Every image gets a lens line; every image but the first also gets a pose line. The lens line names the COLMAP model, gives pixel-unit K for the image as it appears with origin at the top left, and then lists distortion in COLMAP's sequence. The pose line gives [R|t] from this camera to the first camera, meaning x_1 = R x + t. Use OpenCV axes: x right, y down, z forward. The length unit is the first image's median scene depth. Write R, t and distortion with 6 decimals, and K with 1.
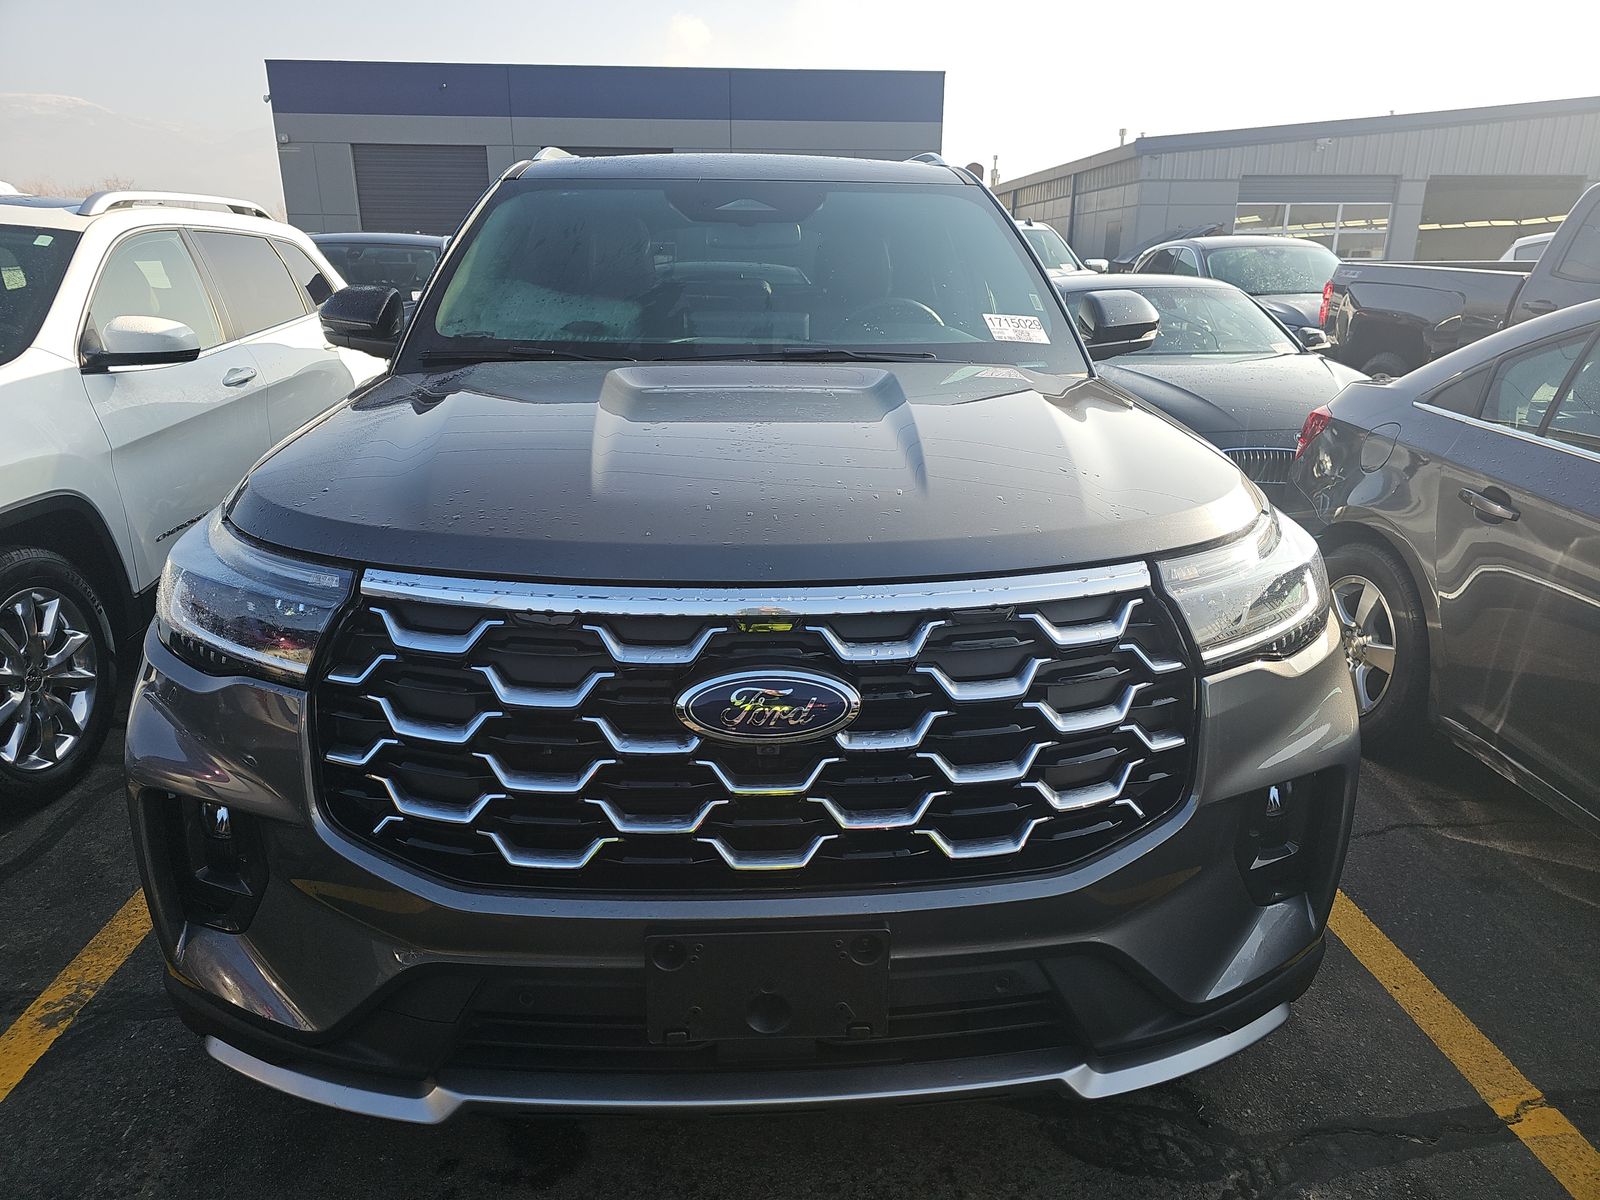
lens RADIAL K [[1039.5, 0, 797.8], [0, 1039.5, 594.7], [0, 0, 1]] dist [0.042544, -0.038076]
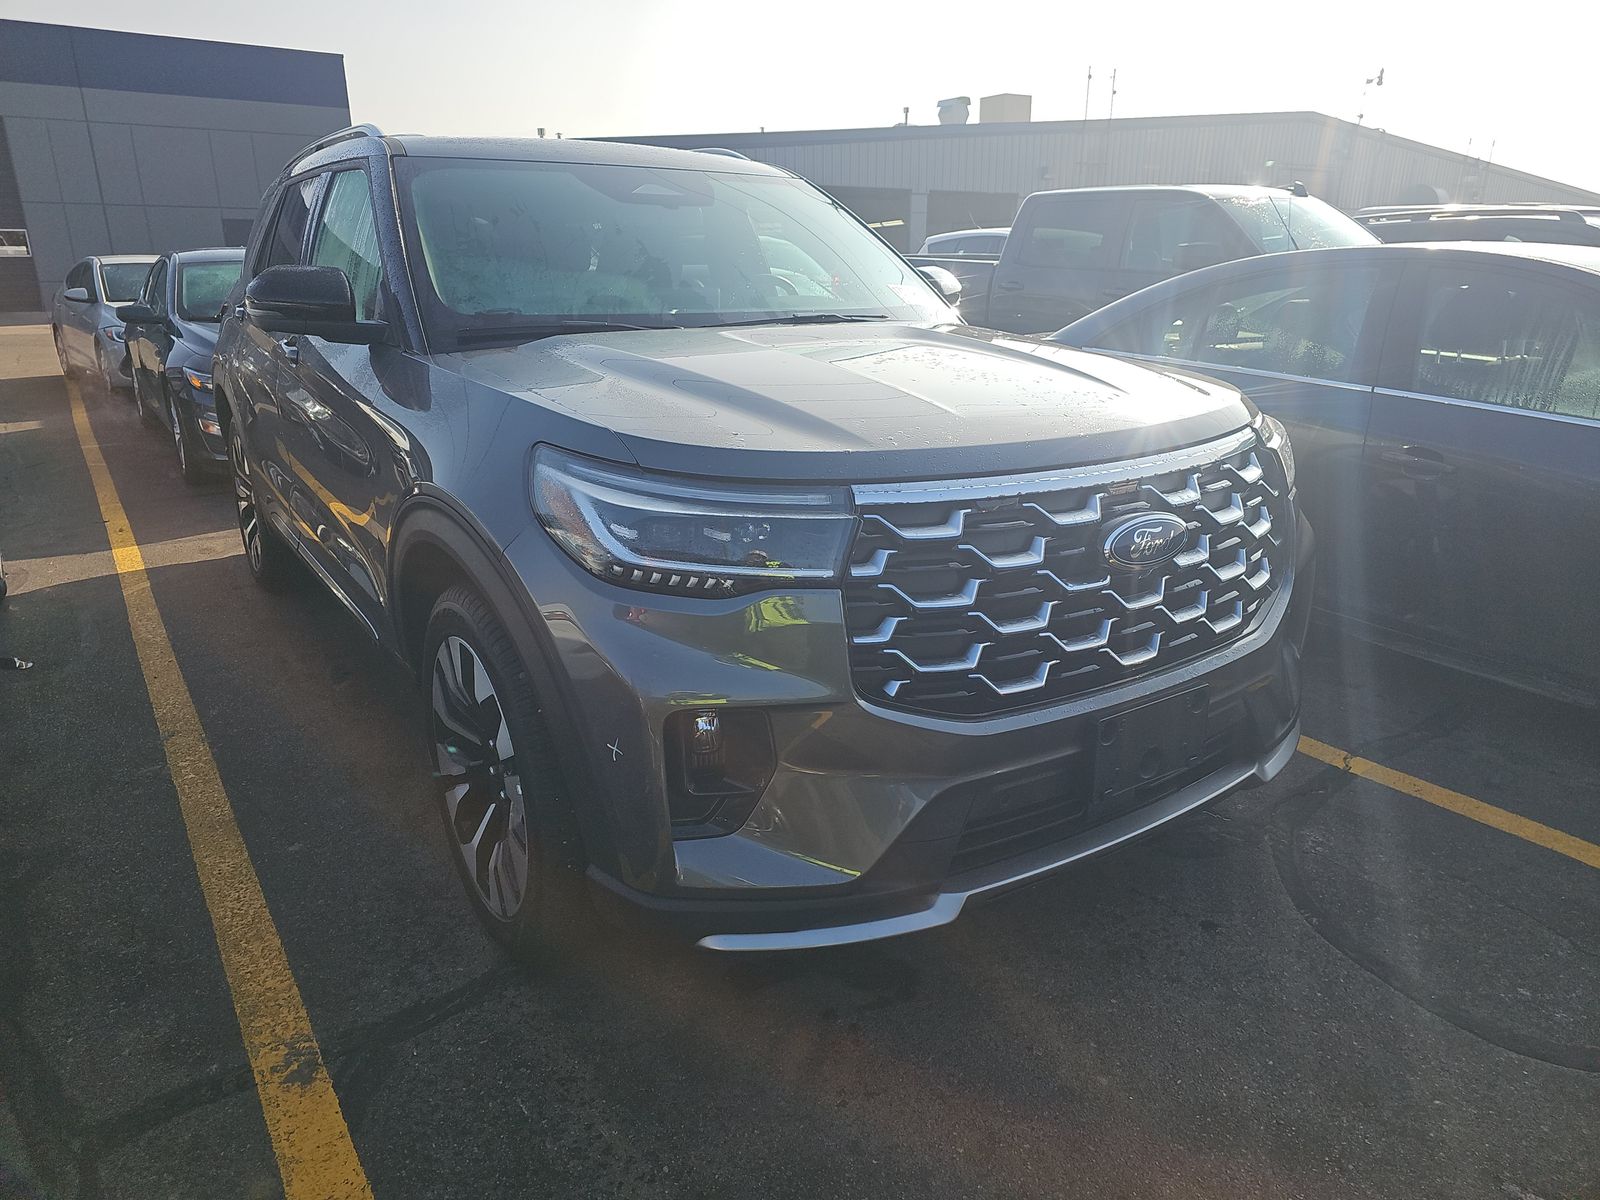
lens RADIAL K [[1039.5, 0, 797.8], [0, 1039.5, 594.7], [0, 0, 1]] dist [0.042544, -0.038076]
pose [[0.857593, -0.157946, 0.489476, -0.721436], [0.157054, 0.986645, 0.043205, 0.026610], [-0.489763, 0.039822, 0.870946, -0.004628]]
